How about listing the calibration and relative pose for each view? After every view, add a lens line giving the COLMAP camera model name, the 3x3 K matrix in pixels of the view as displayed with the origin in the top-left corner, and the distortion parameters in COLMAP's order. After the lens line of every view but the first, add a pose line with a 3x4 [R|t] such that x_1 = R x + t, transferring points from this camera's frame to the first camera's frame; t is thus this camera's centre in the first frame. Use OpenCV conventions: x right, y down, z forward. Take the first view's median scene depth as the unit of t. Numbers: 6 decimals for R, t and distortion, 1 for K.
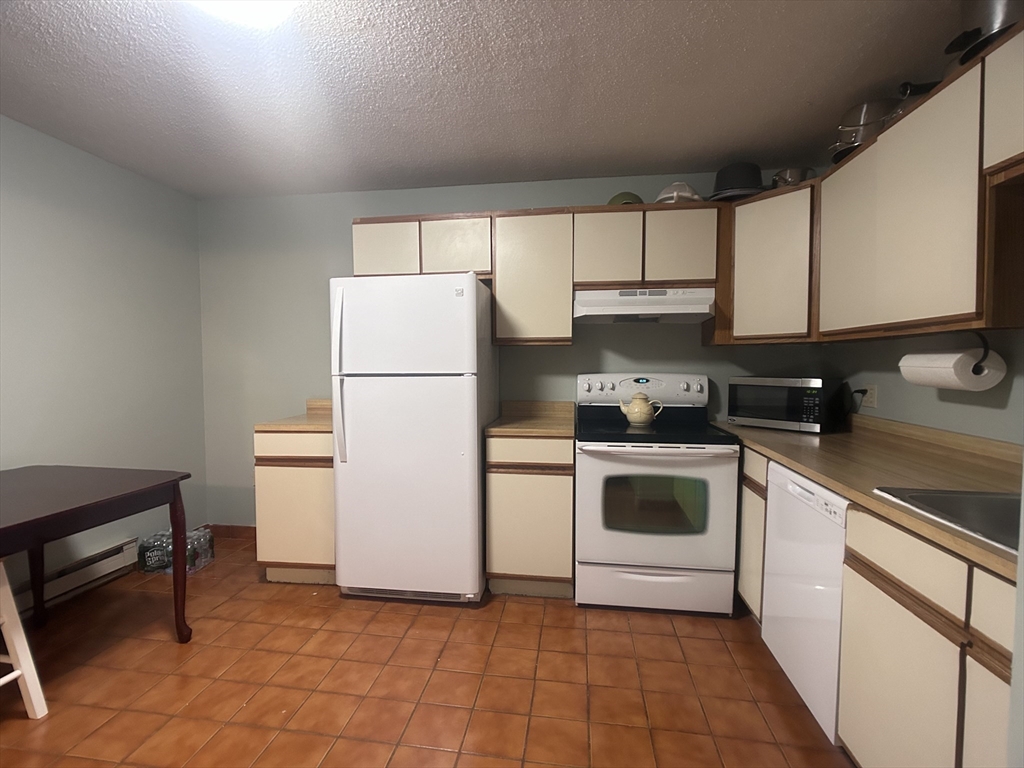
lens RADIAL K [[504.9, 0, 504.1], [0, 504.9, 391.3], [0, 0, 1]] dist [0.003742, 0.000724]
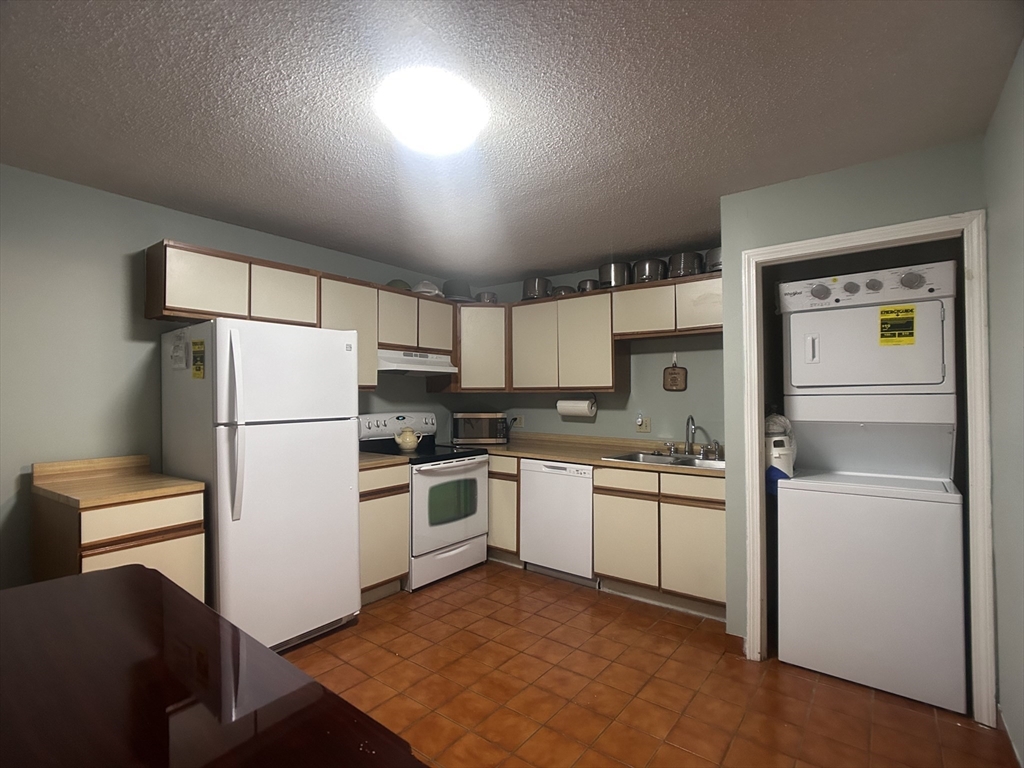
lens RADIAL K [[504.9, 0, 504.1], [0, 504.9, 391.3], [0, 0, 1]] dist [0.003742, 0.000724]
pose [[0.483472, 0.009517, 0.875308, -0.904623], [0.049858, 0.998018, -0.038390, -0.032034], [-0.873939, 0.062202, 0.482039, 0.131657]]
